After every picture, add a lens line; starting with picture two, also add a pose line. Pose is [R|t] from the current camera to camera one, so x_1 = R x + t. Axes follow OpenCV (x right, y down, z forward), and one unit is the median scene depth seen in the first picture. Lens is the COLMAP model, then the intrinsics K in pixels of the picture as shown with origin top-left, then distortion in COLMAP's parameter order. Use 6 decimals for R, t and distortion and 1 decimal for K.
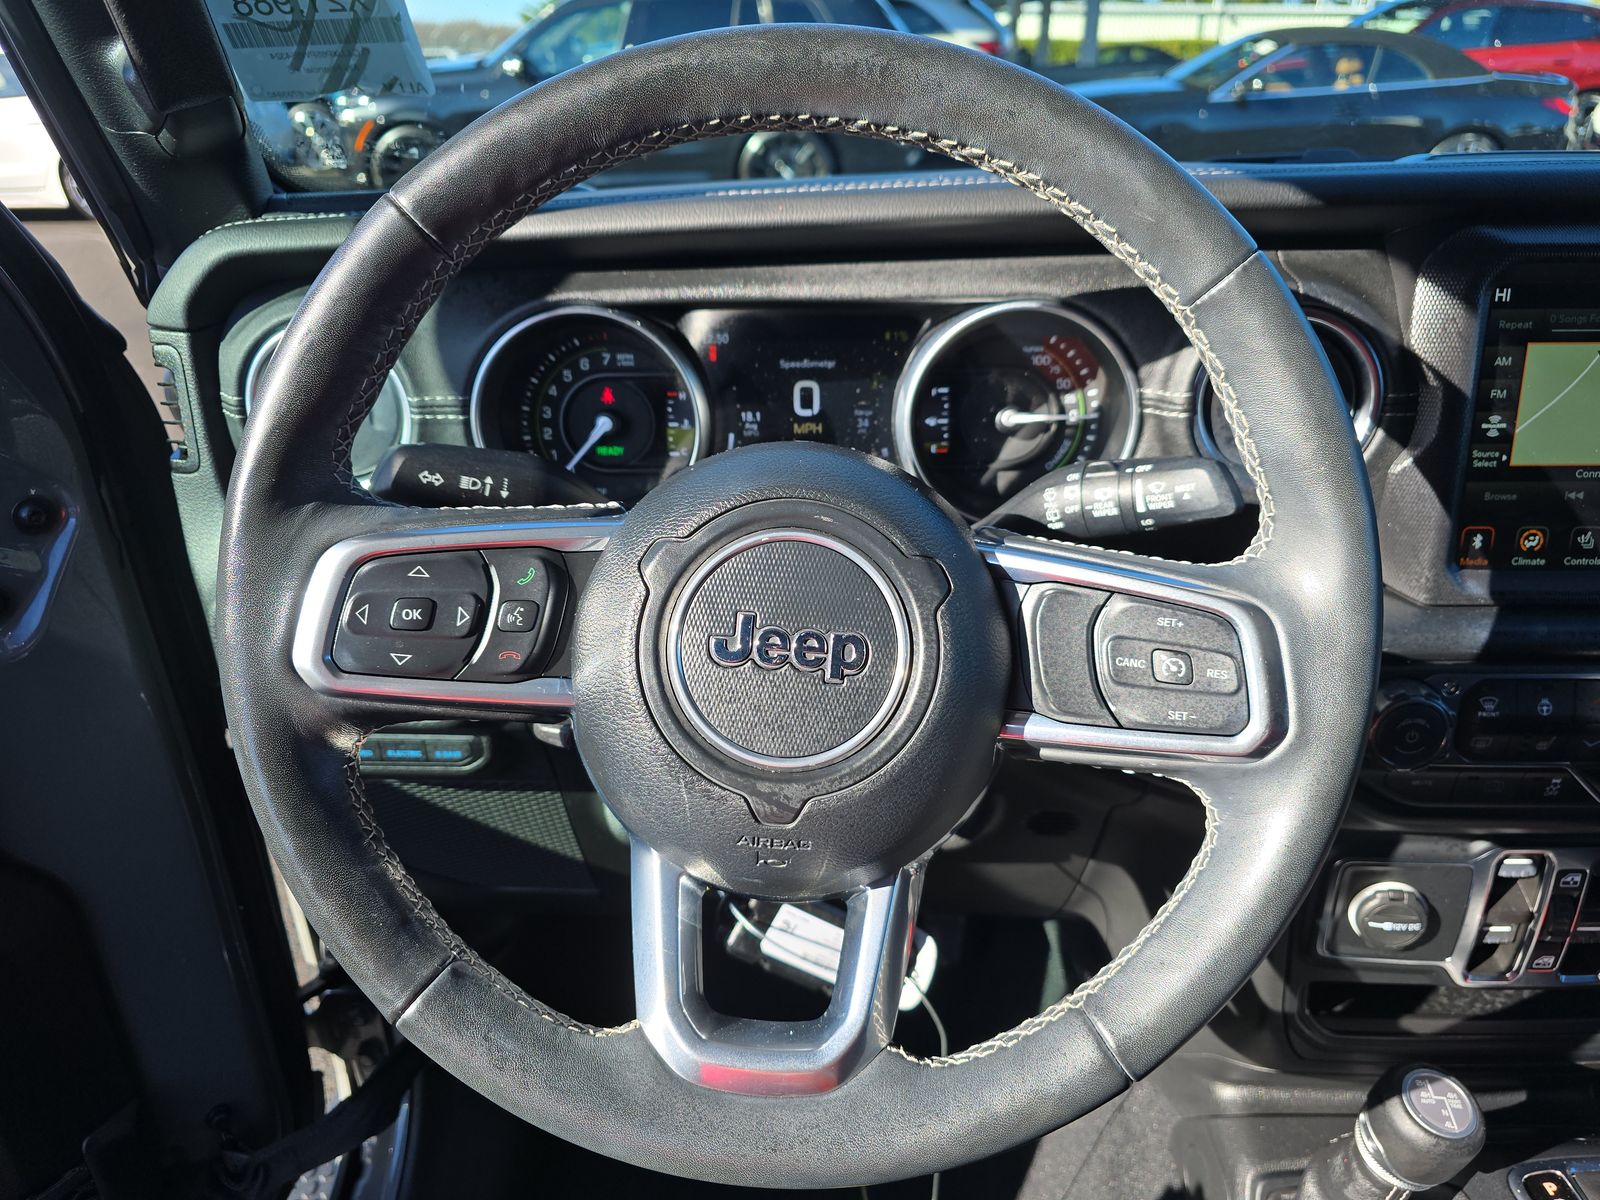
lens RADIAL K [[1117.8, 0, 800.0], [0, 1117.8, 600.0], [0, 0, 1]] dist [0.050090, -0.059092]
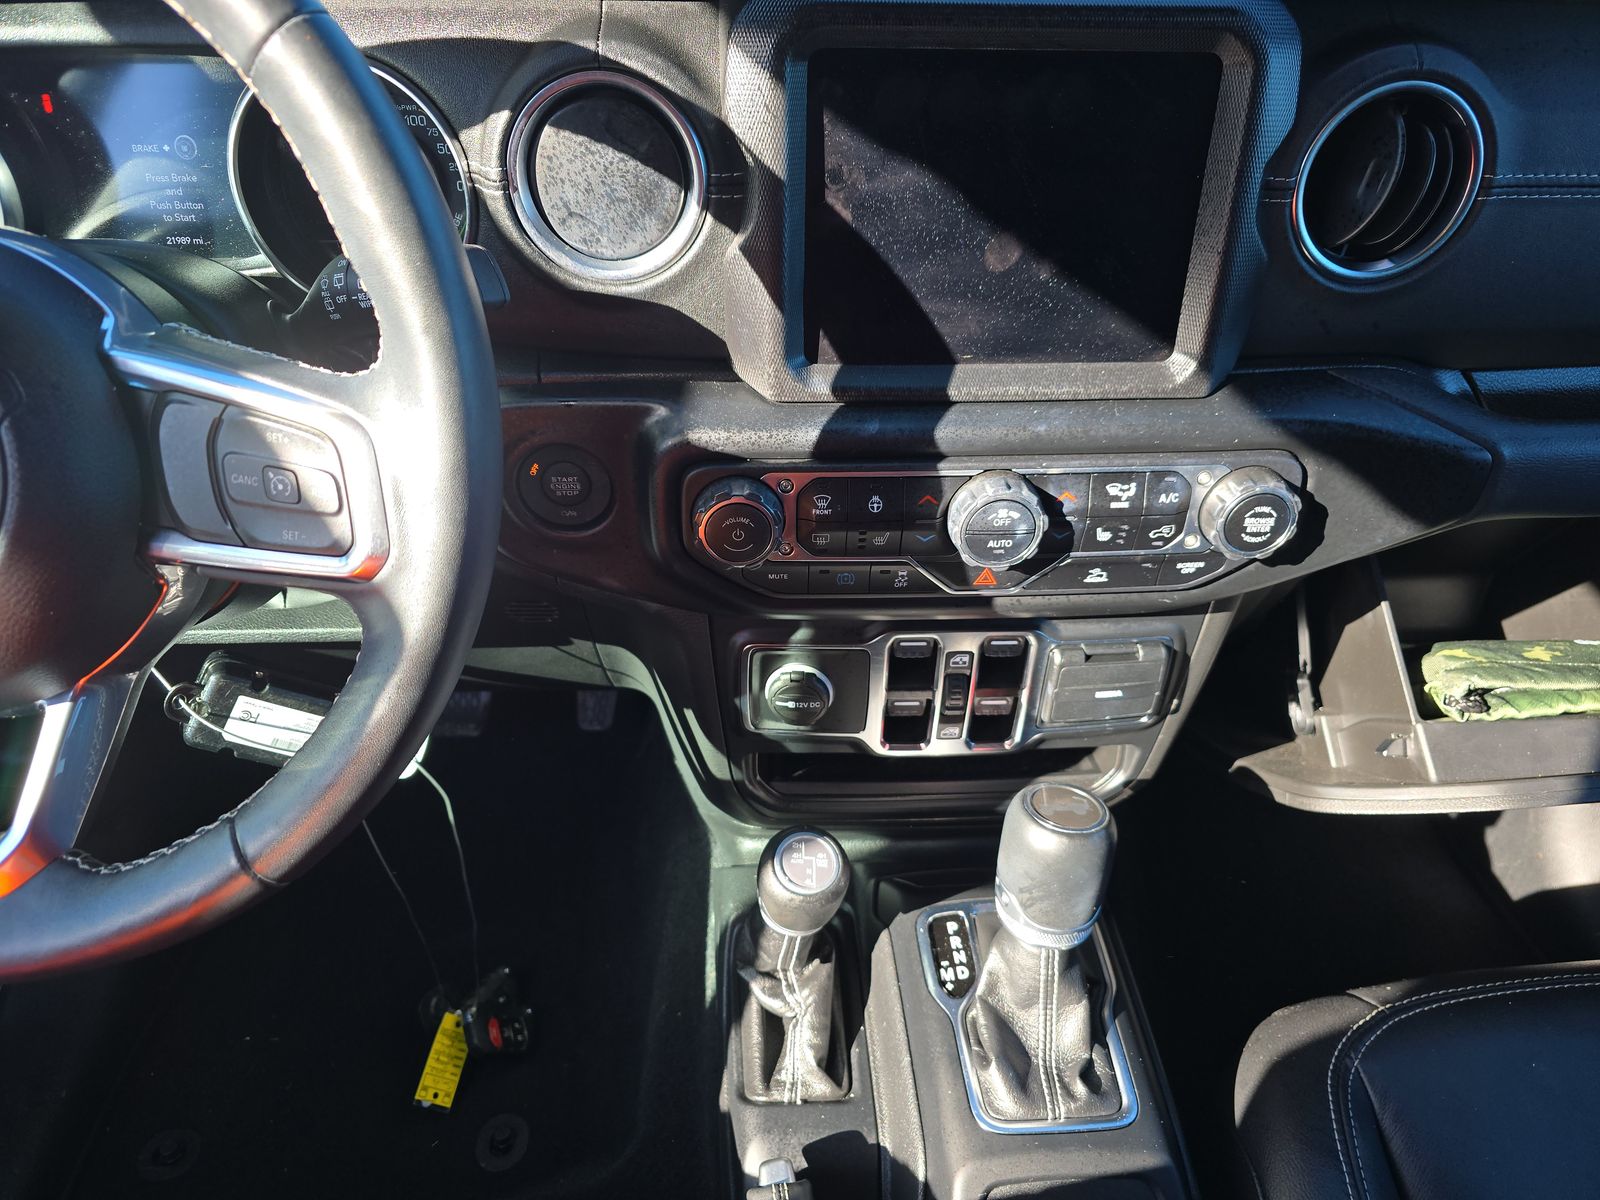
lens RADIAL K [[1117.8, 0, 800.0], [0, 1117.8, 600.0], [0, 0, 1]] dist [0.050090, -0.059092]
pose [[0.995842, -0.014484, 0.089934, 0.489653], [-0.005680, 0.975484, 0.219997, -0.041805], [-0.090915, -0.219594, 0.971346, 0.006126]]
